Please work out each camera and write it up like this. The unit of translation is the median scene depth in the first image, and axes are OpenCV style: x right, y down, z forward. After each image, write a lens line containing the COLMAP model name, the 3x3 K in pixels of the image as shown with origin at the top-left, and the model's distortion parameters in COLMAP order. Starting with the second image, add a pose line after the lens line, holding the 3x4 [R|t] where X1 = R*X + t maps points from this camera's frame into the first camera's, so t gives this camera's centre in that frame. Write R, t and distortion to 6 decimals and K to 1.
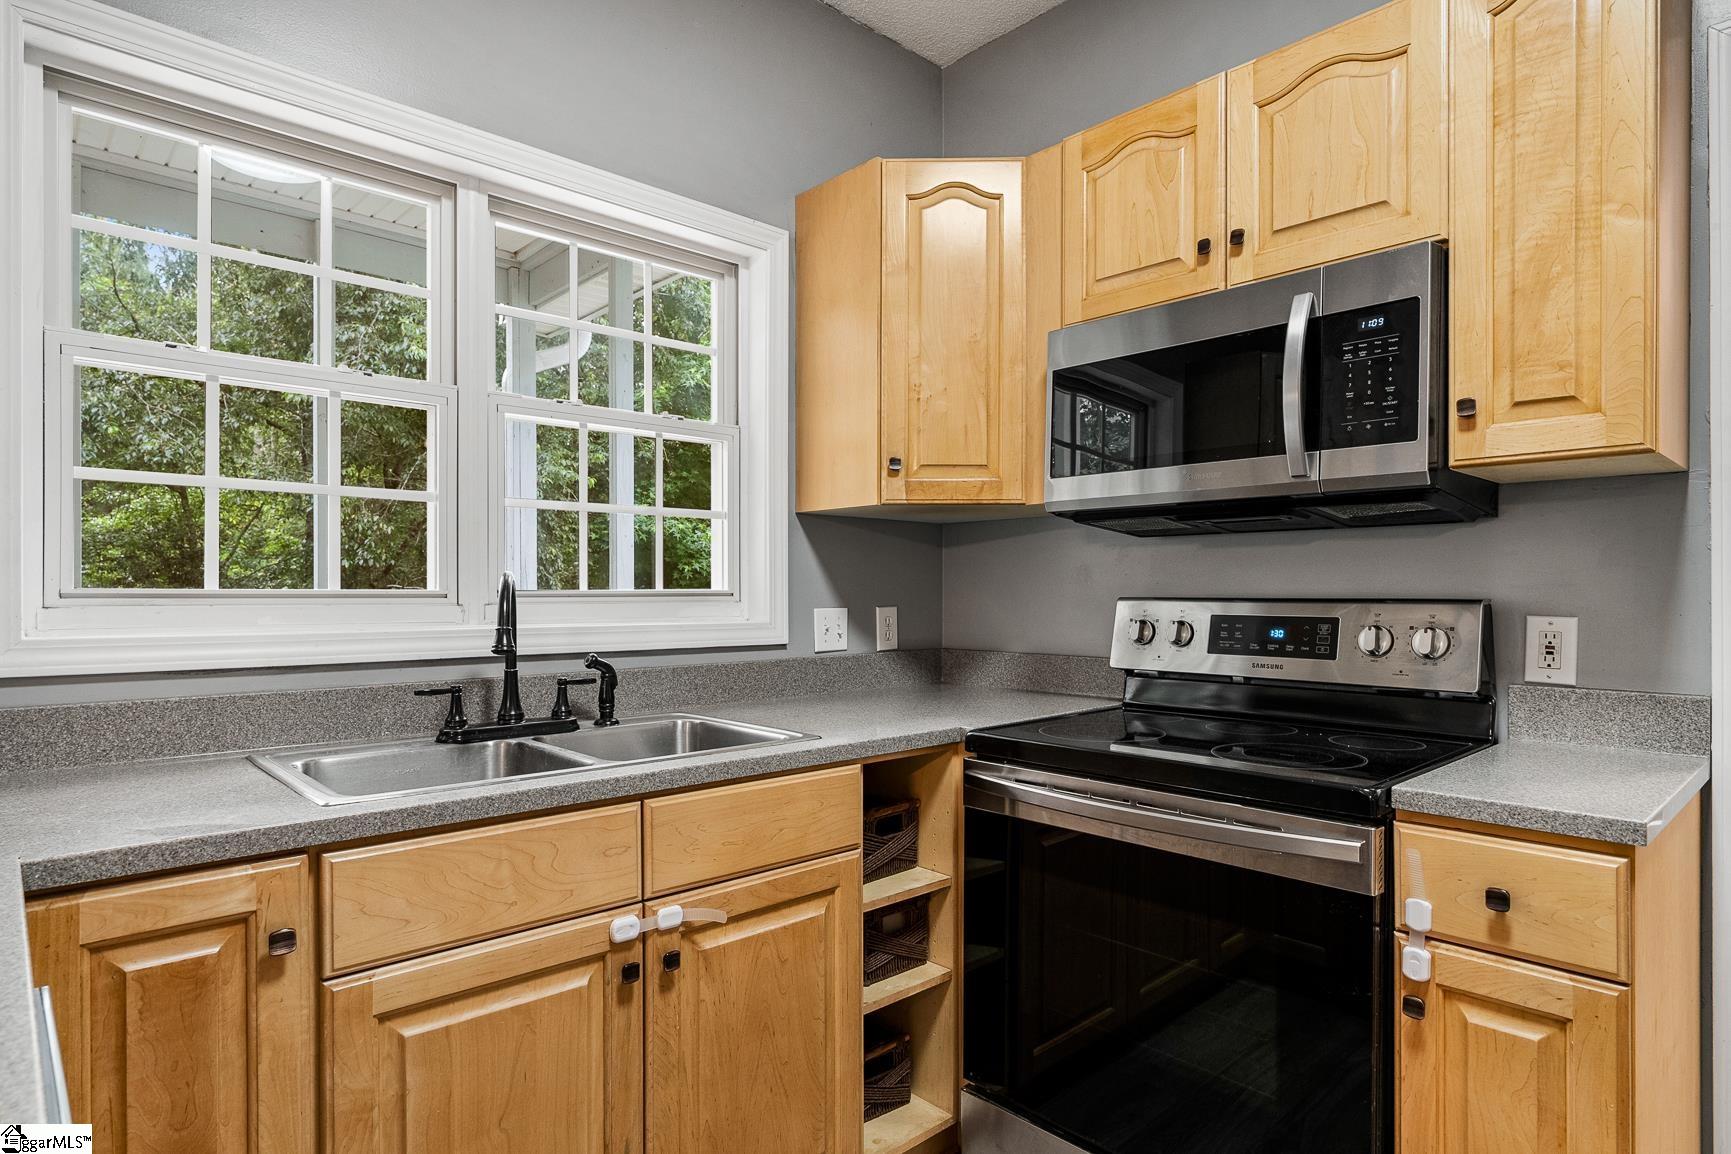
lens RADIAL K [[942.4, 0, 869.8], [0, 942.4, 596.3], [0, 0, 1]] dist [-0.001243, -0.000108]
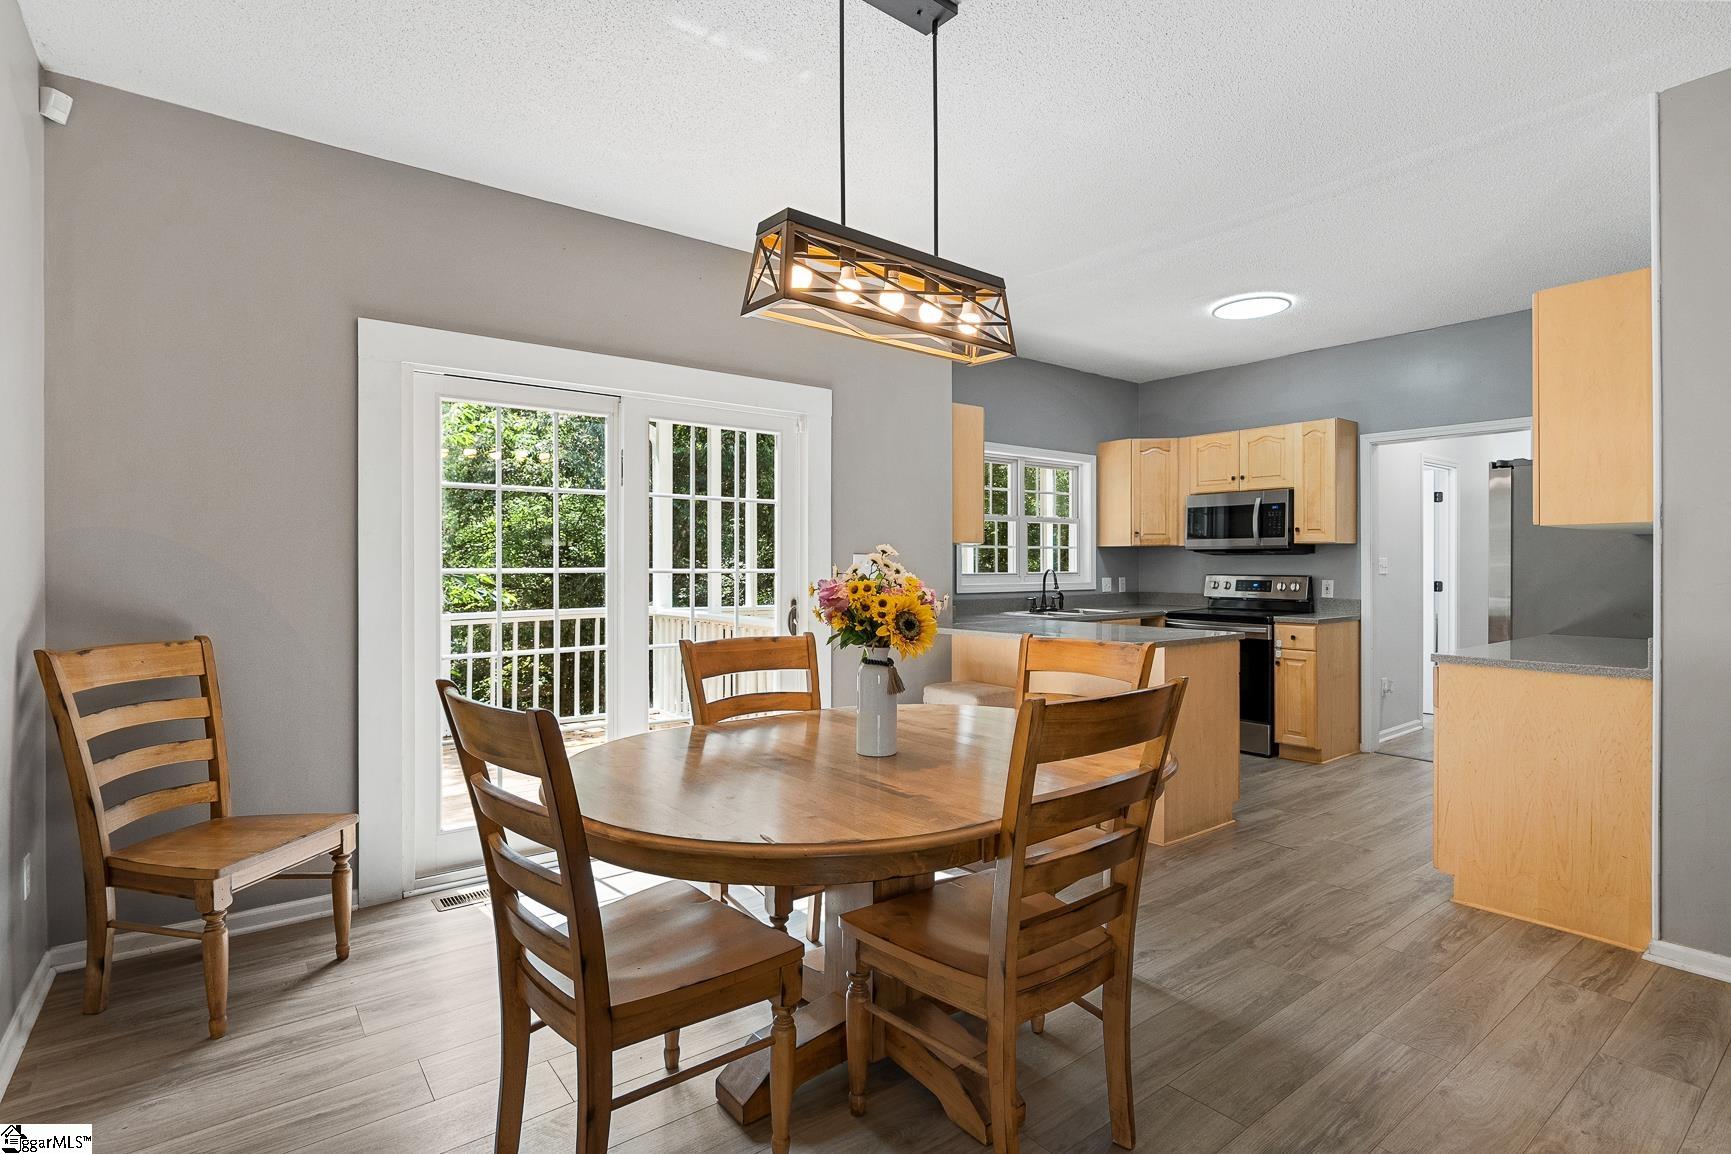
lens RADIAL K [[843.7, 0, 865.2], [0, 843.7, 571.0], [0, 0, 1]] dist [-0.005330, 0.000766]
pose [[0.995938, -0.001954, -0.090016, -0.773016], [0.002471, 0.999981, 0.005637, -0.035812], [0.090004, -0.005836, 0.995924, -2.386665]]
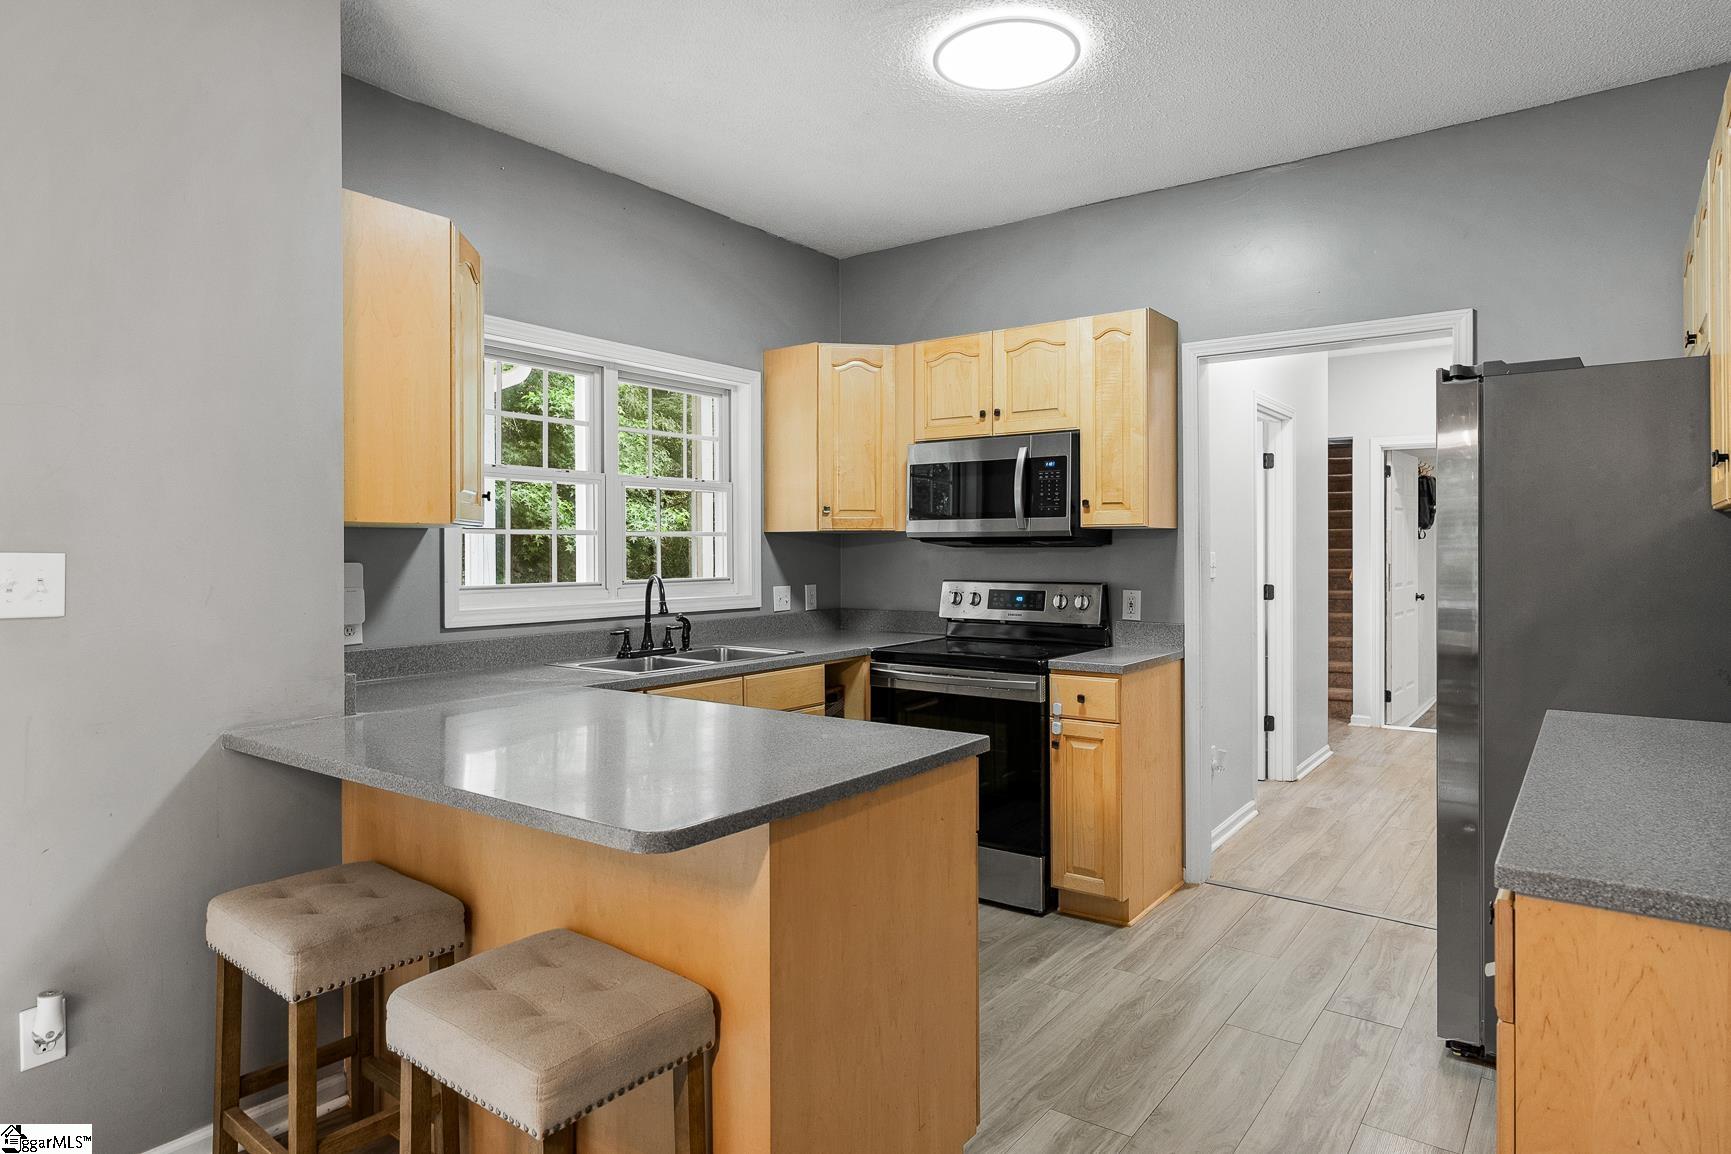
lens RADIAL K [[996.4, 0, 870.4], [0, 996.4, 554.0], [0, 0, 1]] dist [-0.000206, 0.000255]
pose [[0.982687, -0.004846, 0.185210, -0.301759], [0.004936, 0.999988, -0.000028, -0.062597], [-0.185207, 0.000942, 0.982699, -1.131079]]
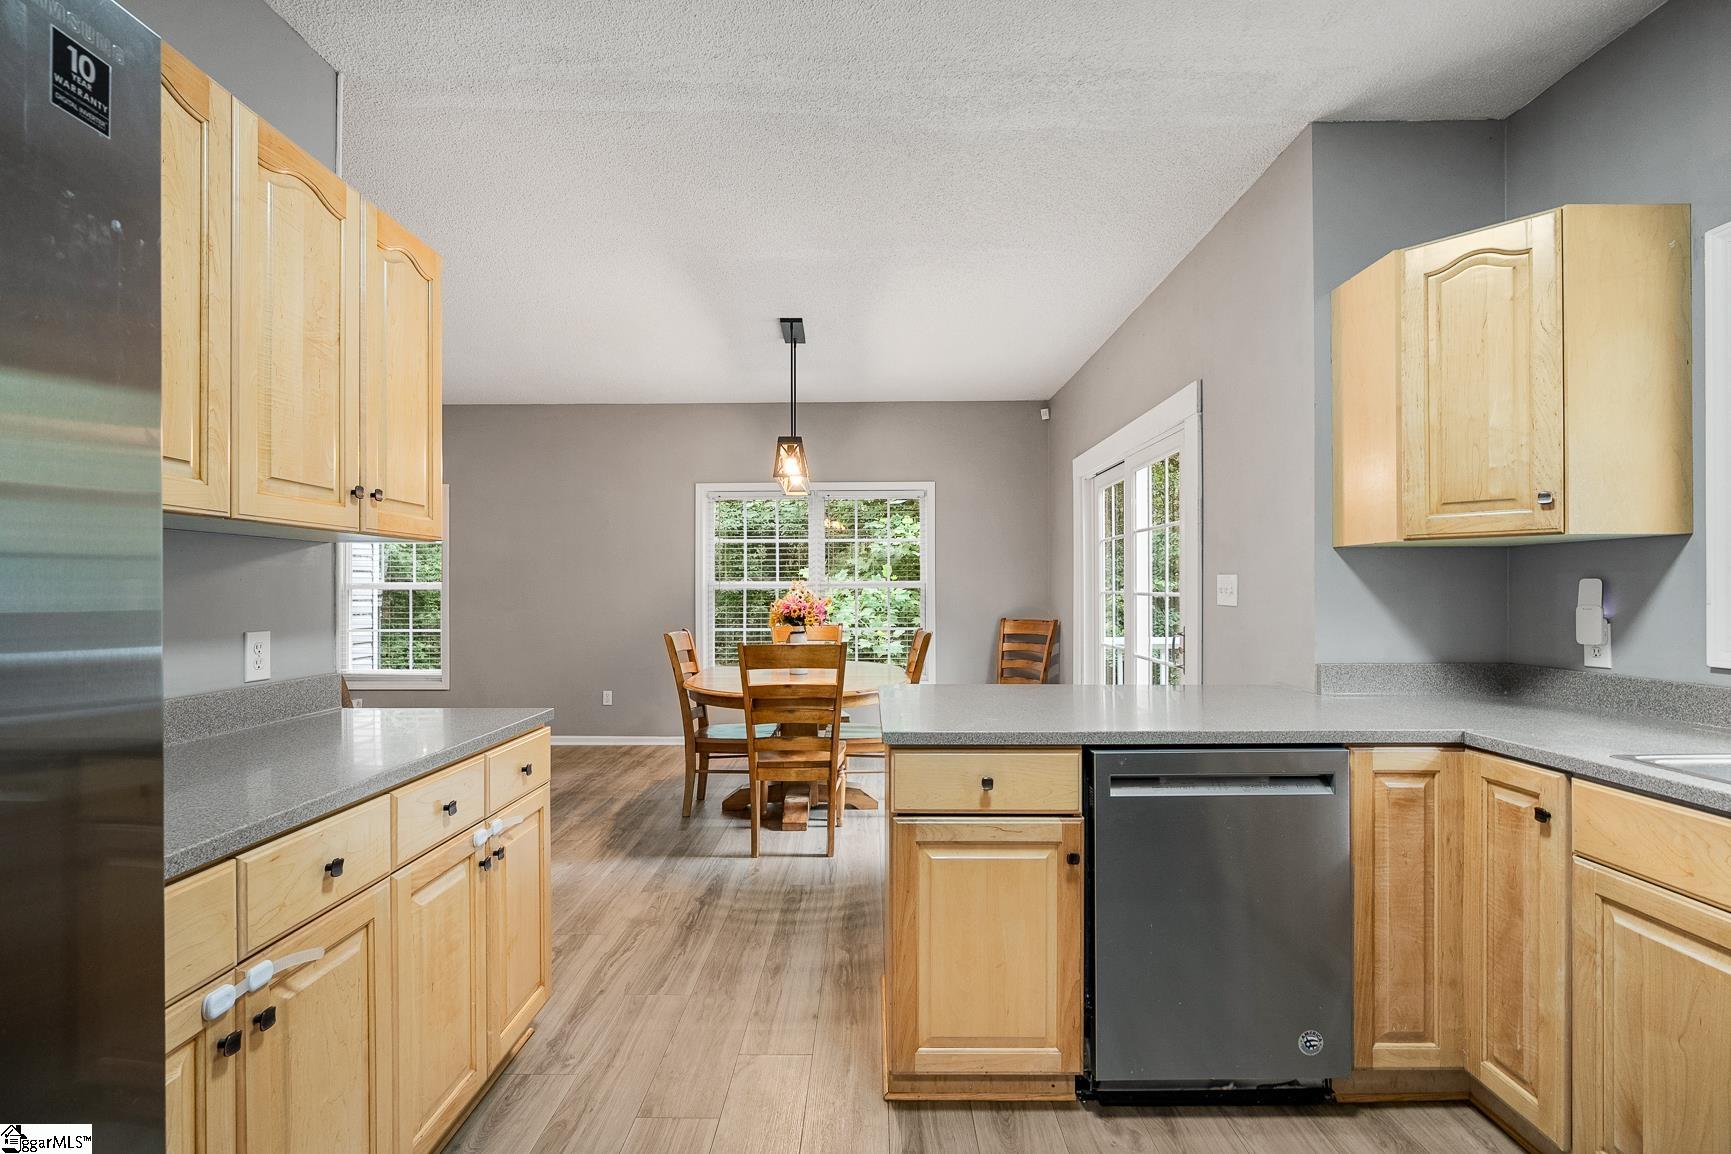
lens RADIAL K [[783.6, 0, 864.7], [0, 783.6, 587.3], [0, 0, 1]] dist [0.000154, 0.001522]
pose [[-0.685062, -0.001889, -0.728482, 0.801766], [0.000244, 0.999996, -0.002823, -0.035657], [0.728484, -0.002112, -0.685059, 0.651352]]
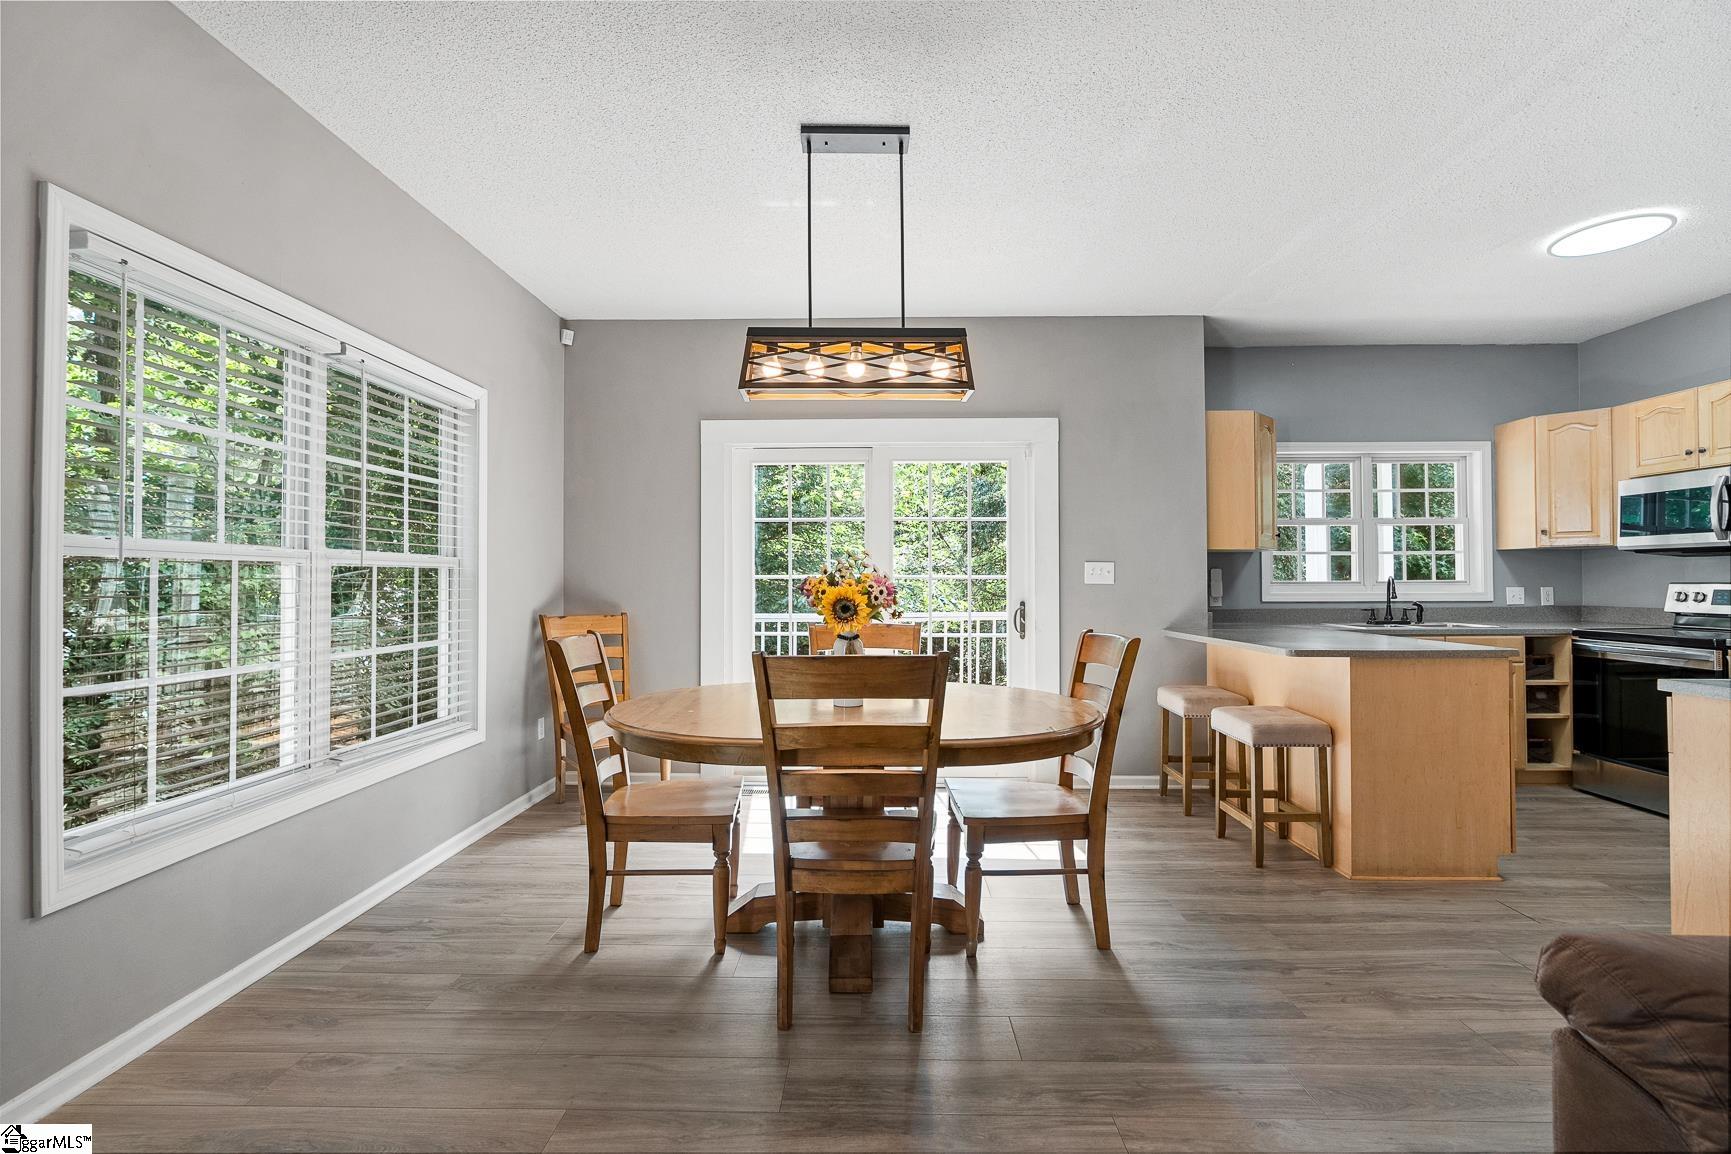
lens RADIAL K [[772.8, 0, 873.1], [0, 772.8, 573.1], [0, 0, 1]] dist [-0.000955, 0.000264]
pose [[0.724059, -0.013142, -0.689613, 0.186789], [0.003517, 0.999876, -0.015361, 0.000488], [0.689729, 0.008697, 0.724015, -2.233795]]
